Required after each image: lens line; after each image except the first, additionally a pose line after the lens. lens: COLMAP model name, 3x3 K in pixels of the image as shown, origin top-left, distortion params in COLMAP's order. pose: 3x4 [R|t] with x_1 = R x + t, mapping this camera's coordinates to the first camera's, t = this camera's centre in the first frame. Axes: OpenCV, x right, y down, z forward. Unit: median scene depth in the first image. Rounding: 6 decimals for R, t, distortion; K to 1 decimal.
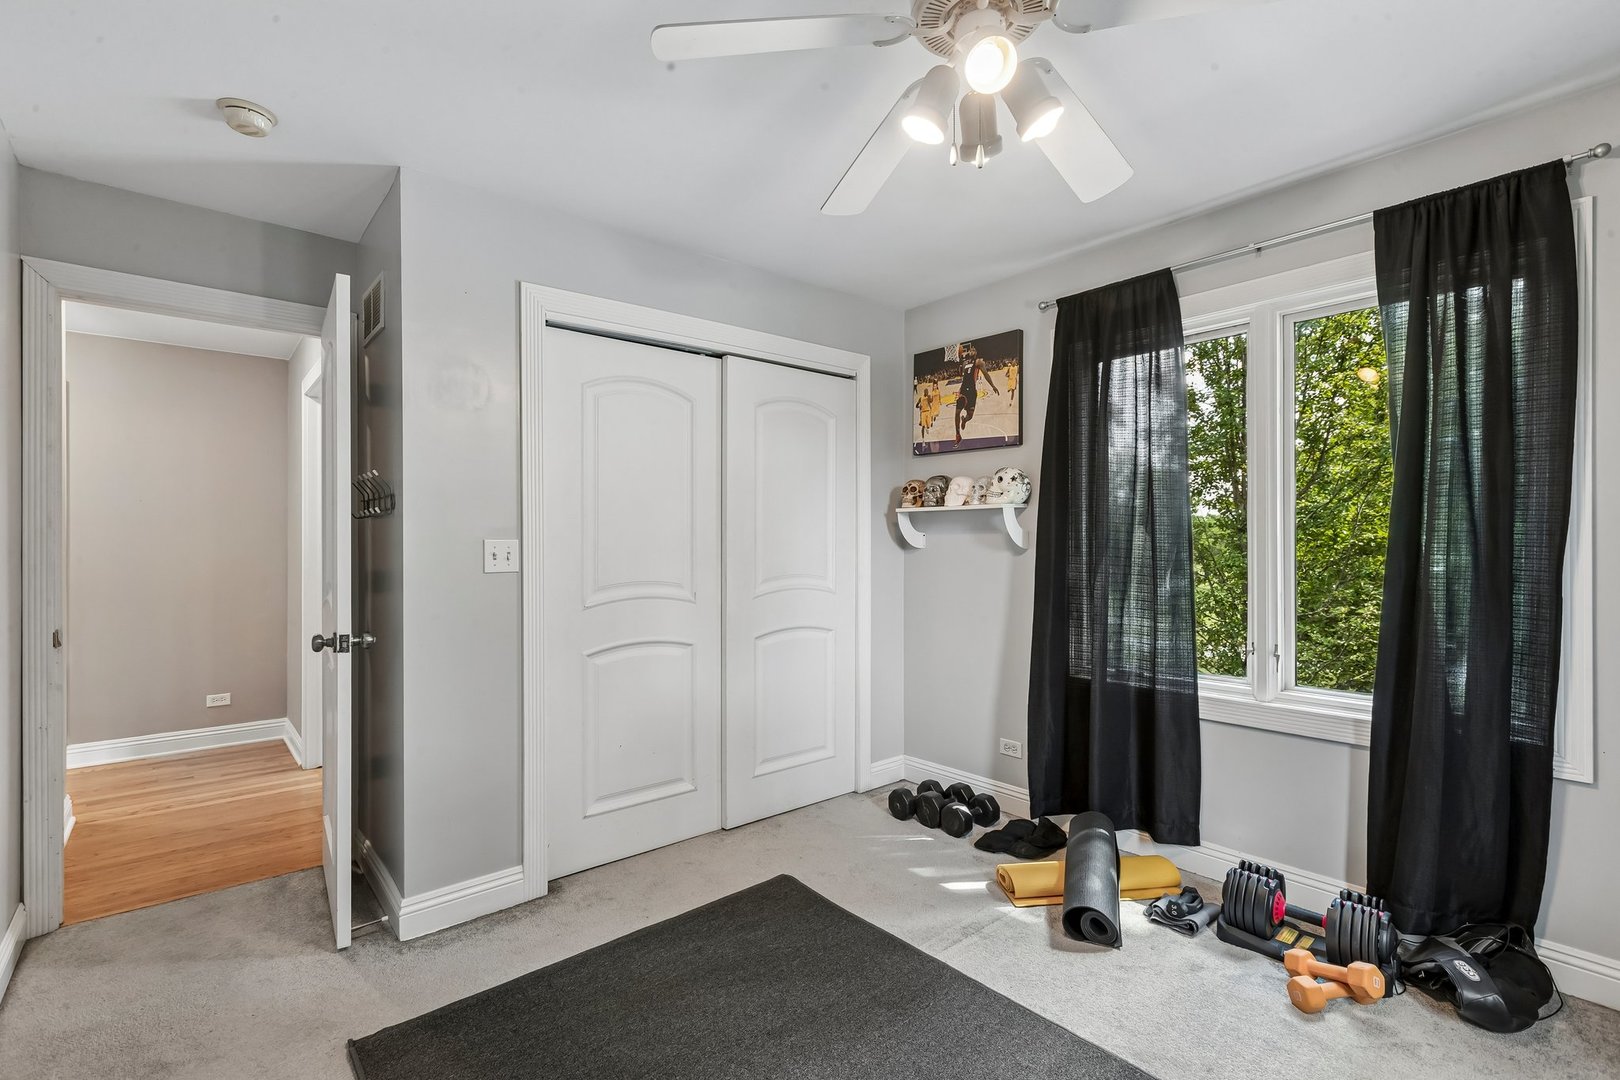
lens RADIAL K [[739.7, 0, 819.4], [0, 739.7, 551.1], [0, 0, 1]] dist [-0.001624, -0.000826]
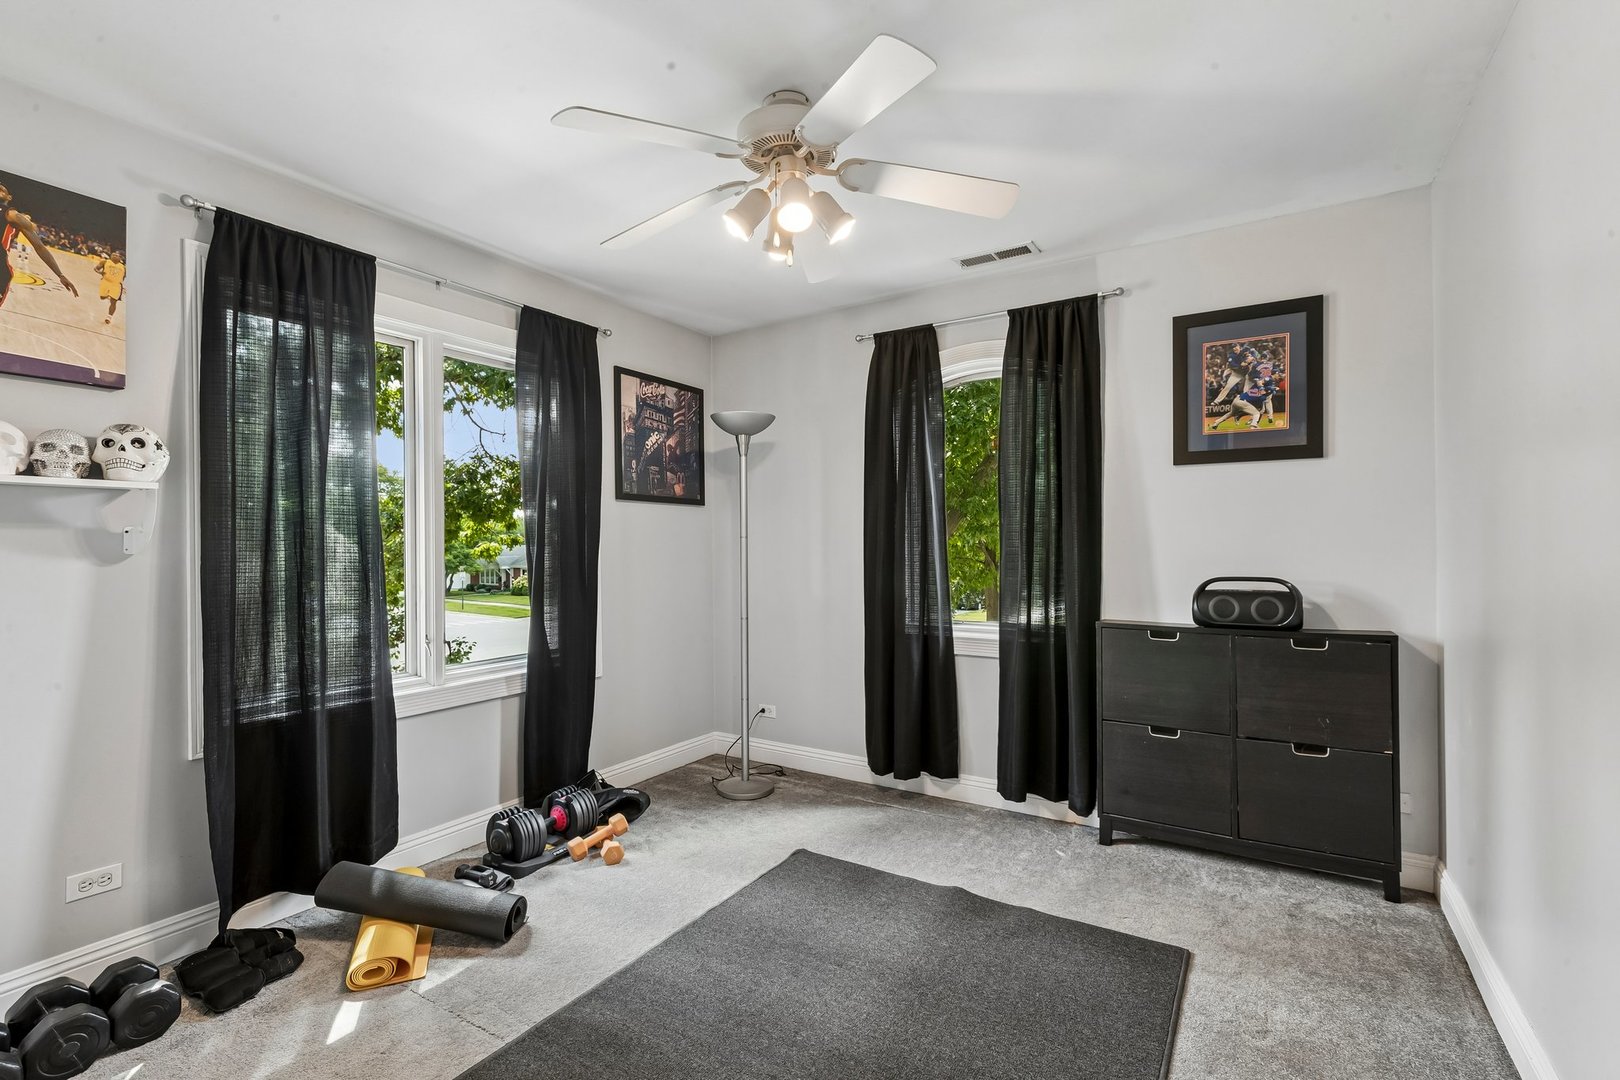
lens RADIAL K [[739.7, 0, 817.5], [0, 739.7, 536.7], [0, 0, 1]] dist [-0.001624, -0.000826]
pose [[-0.306040, 0.003407, 0.952012, -0.611366], [0.005240, 0.999984, -0.001895, -0.016362], [-0.952004, 0.004408, -0.306054, 0.748728]]
